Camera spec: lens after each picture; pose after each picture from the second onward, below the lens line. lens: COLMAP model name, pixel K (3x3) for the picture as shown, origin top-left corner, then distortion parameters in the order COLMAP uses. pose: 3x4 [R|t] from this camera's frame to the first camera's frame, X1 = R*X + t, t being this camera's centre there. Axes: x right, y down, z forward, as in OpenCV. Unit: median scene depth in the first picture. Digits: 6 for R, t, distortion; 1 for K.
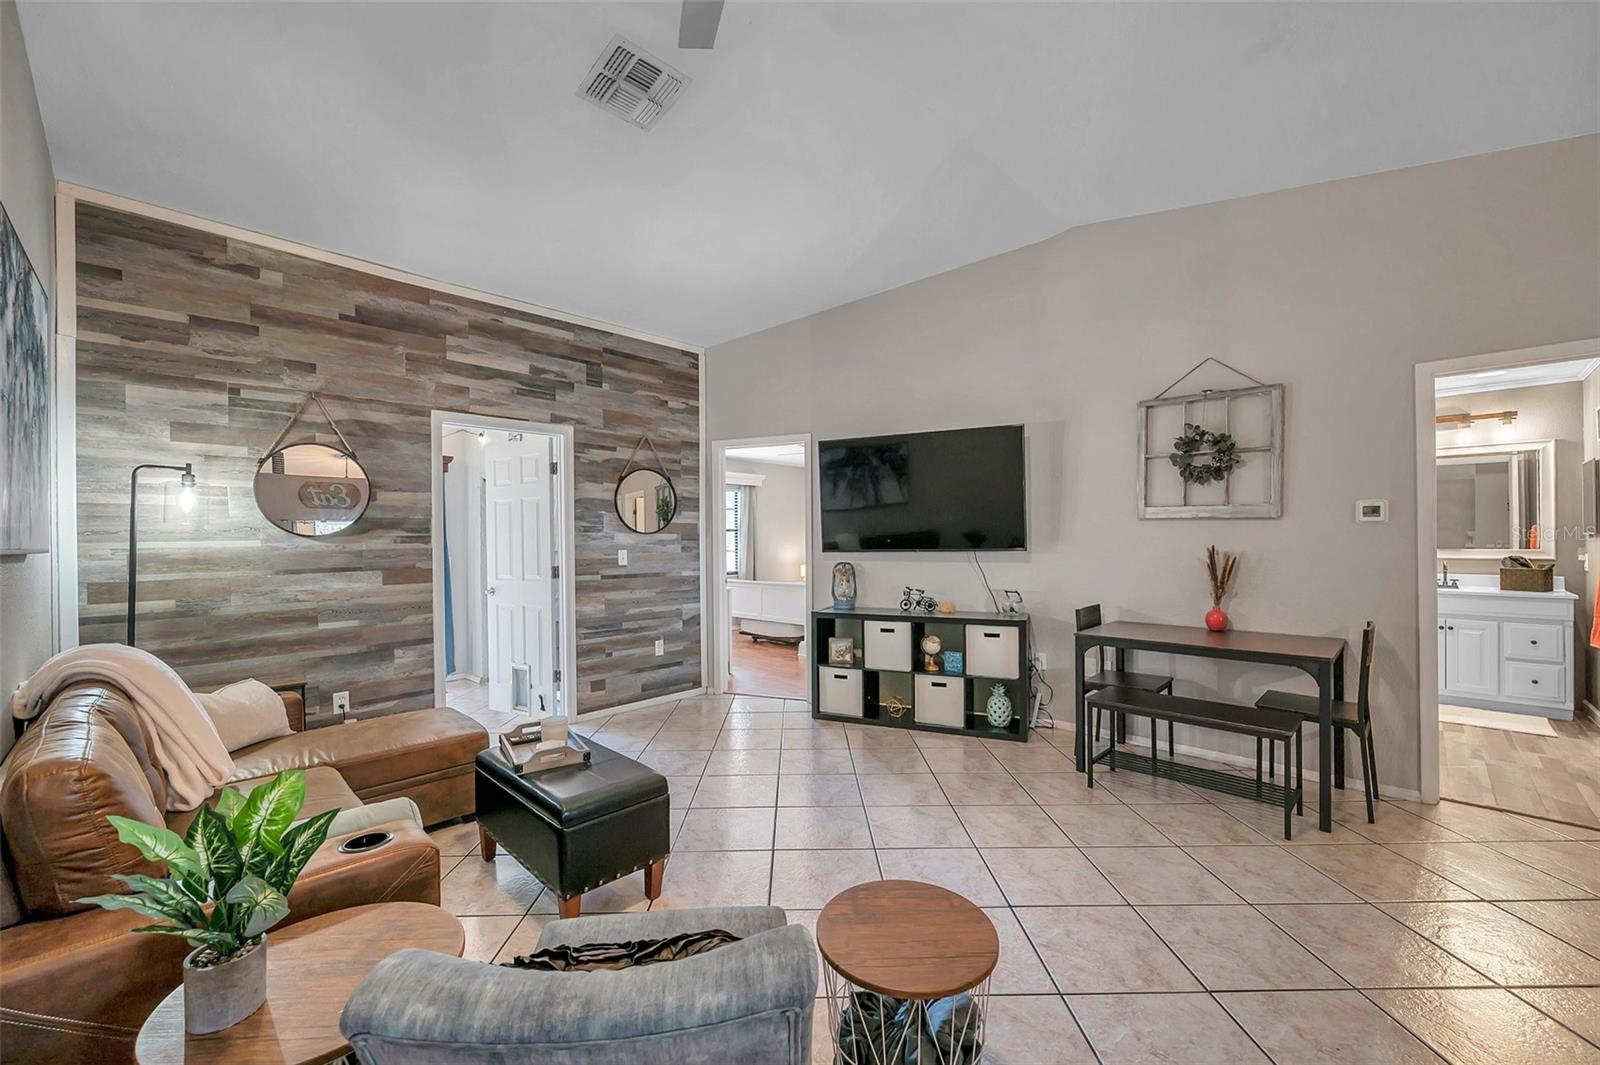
lens RADIAL K [[631.2, 0, 788.2], [0, 631.2, 532.4], [0, 0, 1]] dist [0.000052, 0.000234]
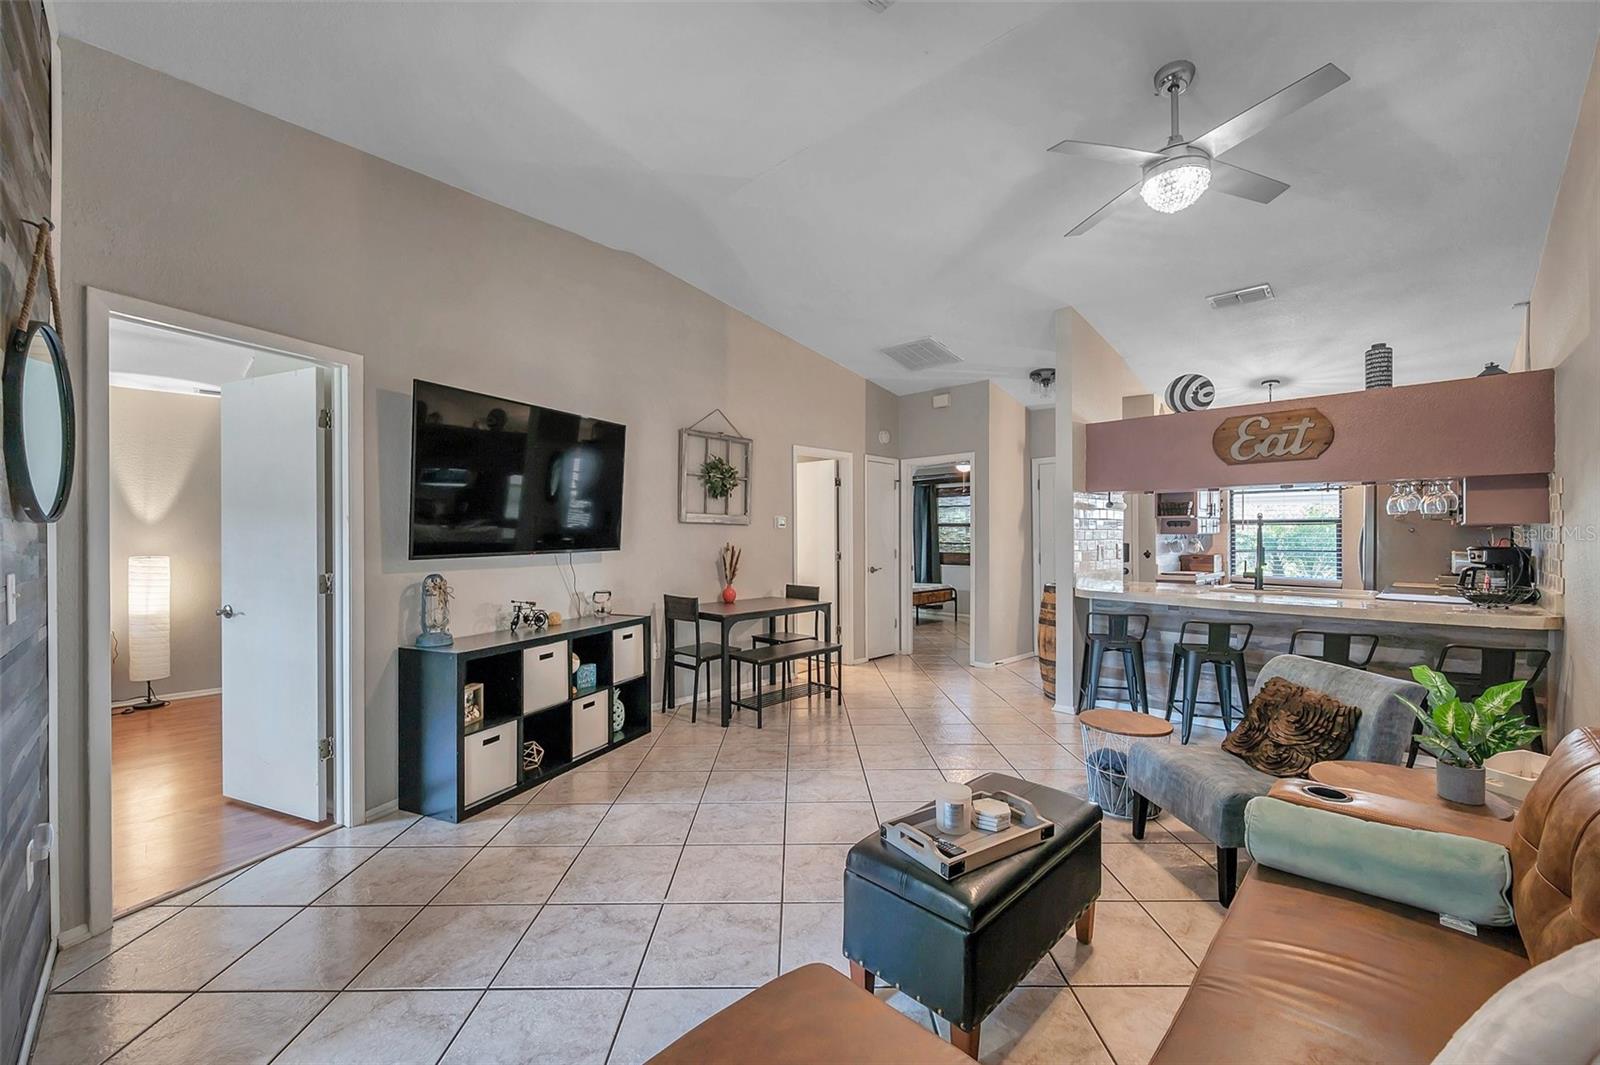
lens RADIAL K [[631.2, 0, 797.7], [0, 631.2, 538.4], [0, 0, 1]] dist [0.000052, 0.000234]
pose [[-0.009834, 0.000385, 0.999952, -0.712193], [-0.004192, 0.999991, -0.000427, 0.010609], [-0.999943, -0.004196, -0.009832, 0.797919]]
